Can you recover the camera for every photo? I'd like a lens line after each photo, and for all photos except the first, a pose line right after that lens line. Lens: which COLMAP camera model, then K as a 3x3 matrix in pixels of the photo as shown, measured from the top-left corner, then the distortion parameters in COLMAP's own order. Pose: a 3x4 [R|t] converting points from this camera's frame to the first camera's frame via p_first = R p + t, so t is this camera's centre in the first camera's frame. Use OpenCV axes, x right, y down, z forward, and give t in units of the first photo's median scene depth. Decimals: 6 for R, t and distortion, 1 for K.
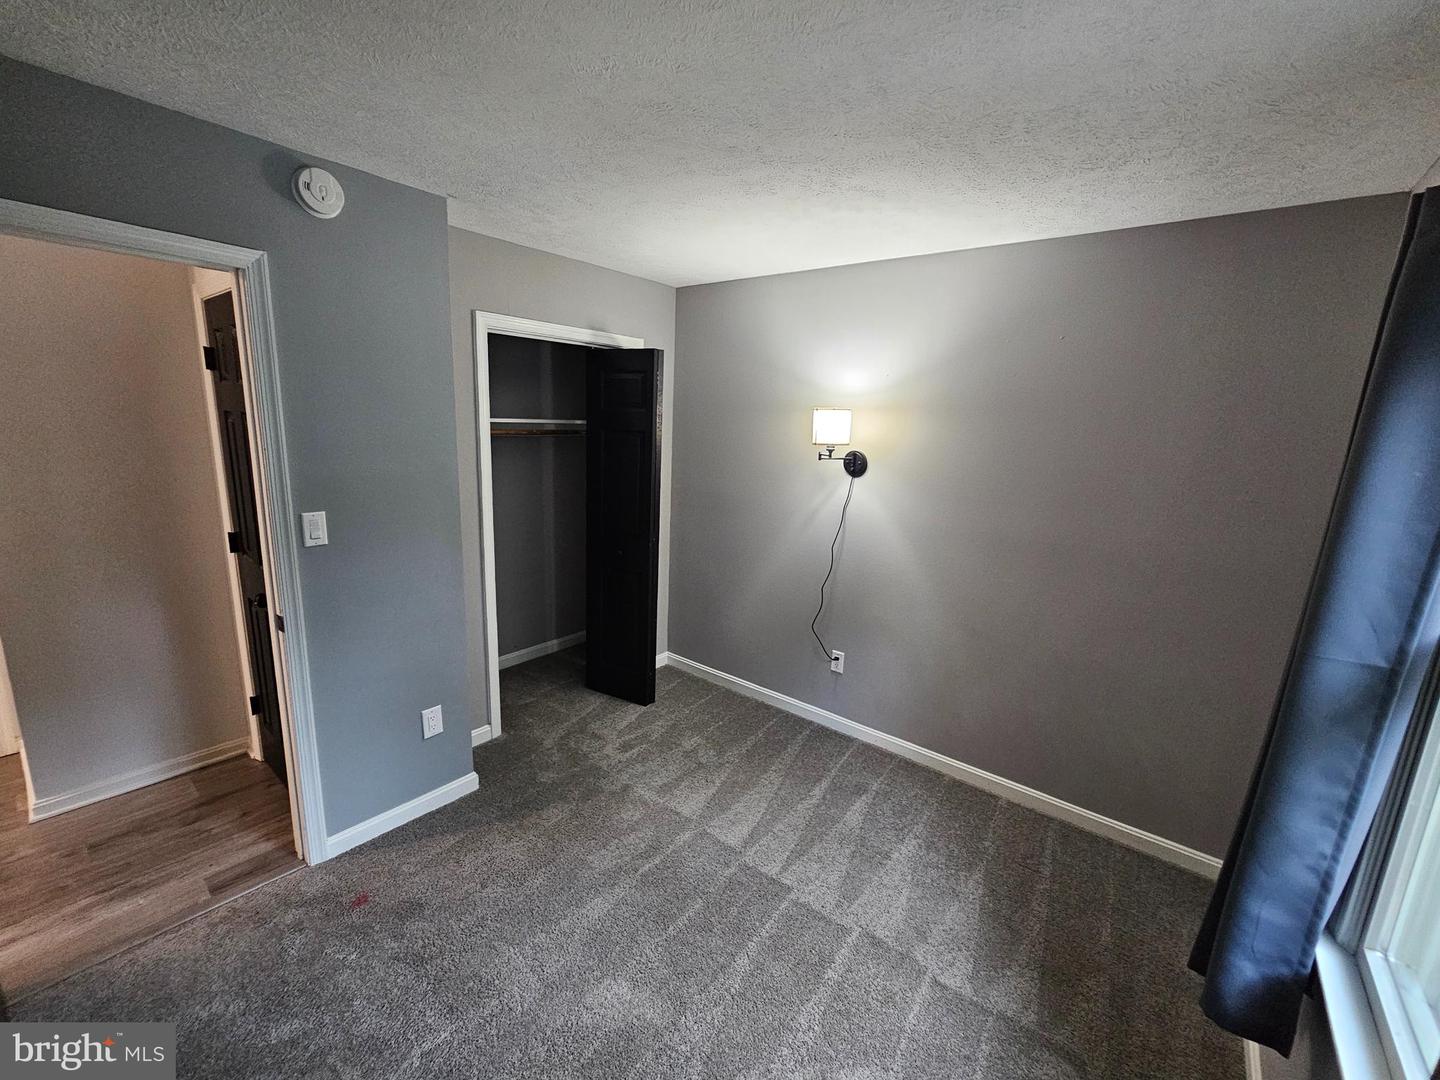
lens RADIAL K [[583.0, 0, 720.0], [0, 583.0, 540.0], [0, 0, 1]] dist [-0.019962, 0.000066]
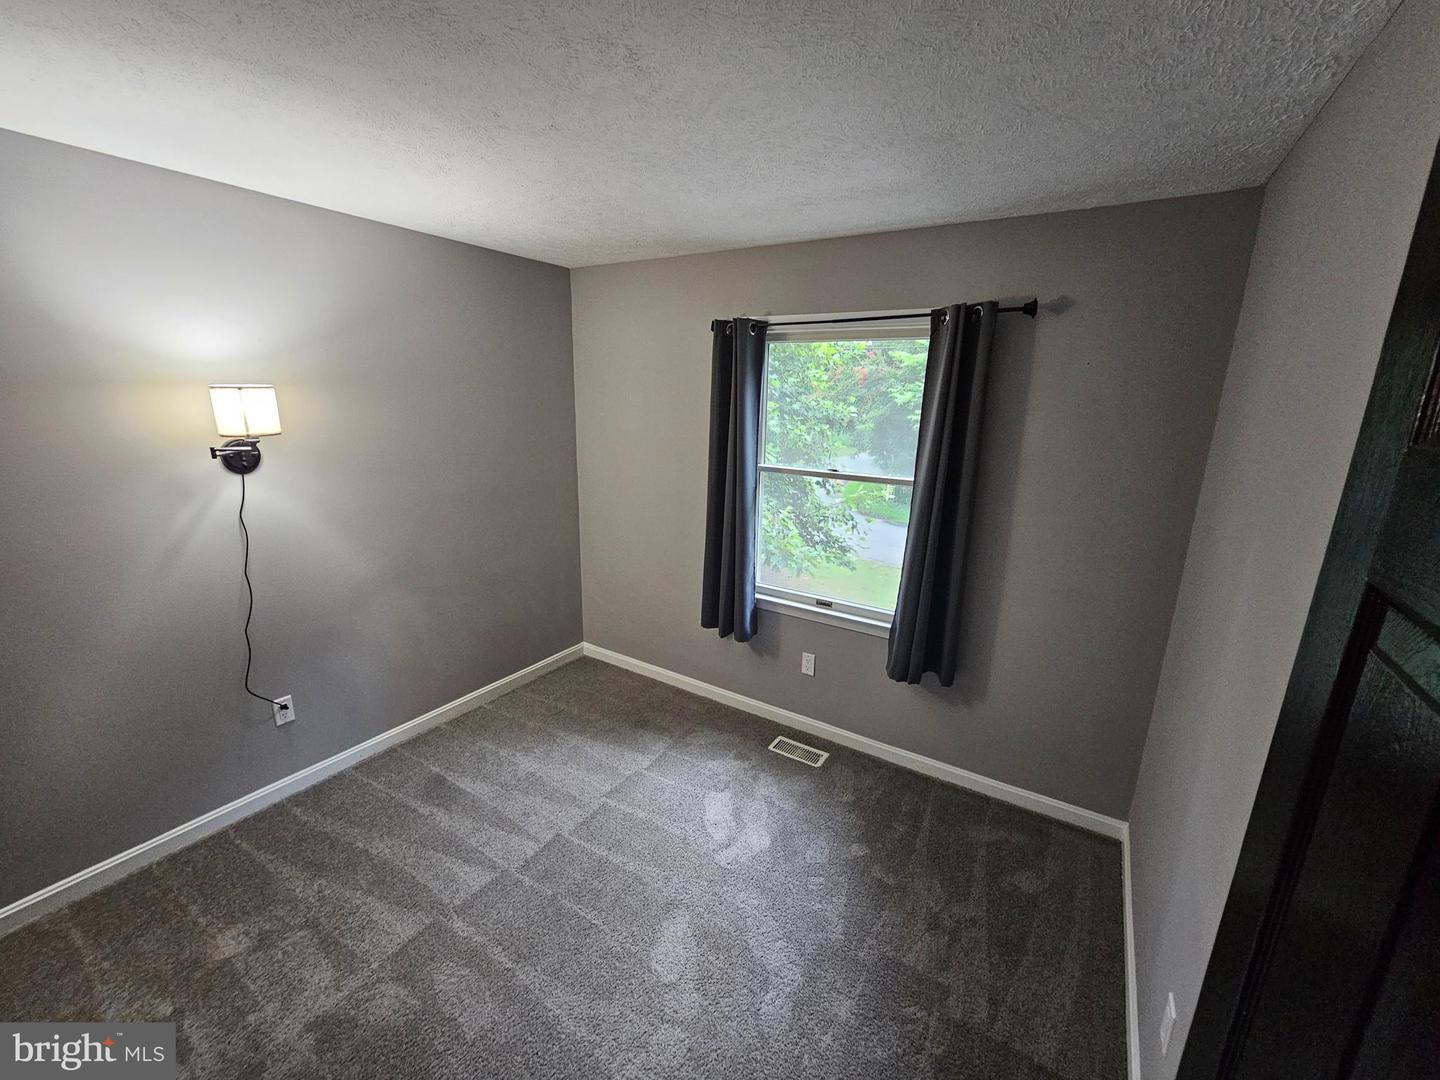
lens RADIAL K [[583.0, 0, 720.0], [0, 583.0, 540.0], [0, 0, 1]] dist [-0.019962, 0.000066]
pose [[-0.095555, -0.290373, 0.952130, -0.653086], [0.180864, 0.935521, 0.303460, -0.166720], [-0.978855, 0.201204, -0.036876, 0.512033]]
